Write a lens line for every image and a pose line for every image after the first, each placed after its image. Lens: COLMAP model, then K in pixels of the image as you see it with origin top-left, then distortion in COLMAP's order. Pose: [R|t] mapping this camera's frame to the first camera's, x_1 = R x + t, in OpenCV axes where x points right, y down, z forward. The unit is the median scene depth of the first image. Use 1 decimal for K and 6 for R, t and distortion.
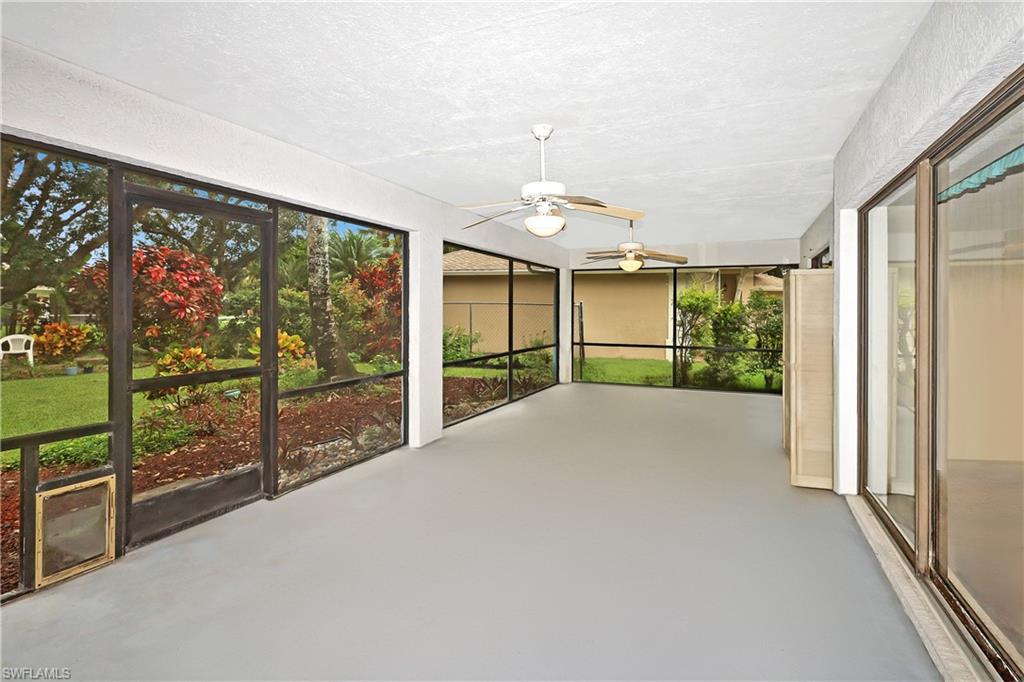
lens RADIAL K [[488.6, 0, 540.8], [0, 488.6, 310.8], [0, 0, 1]] dist [0.003409, 0.000823]
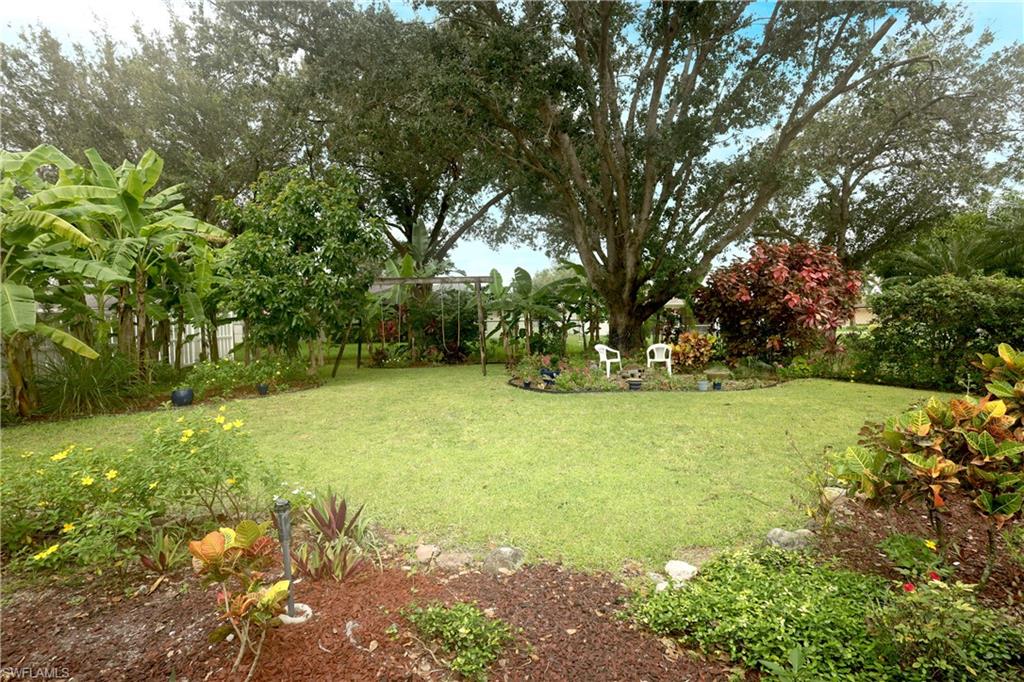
lens RADIAL K [[485.7, 0, 512.0], [0, 485.7, 341.0], [0, 0, 1]] dist [0.015431, -0.000182]
pose [[0.441837, 0.019199, -0.896890, -0.275728], [0.017942, 0.999382, 0.030232, 0.006267], [0.896916, -0.029449, 0.441219, 0.260258]]
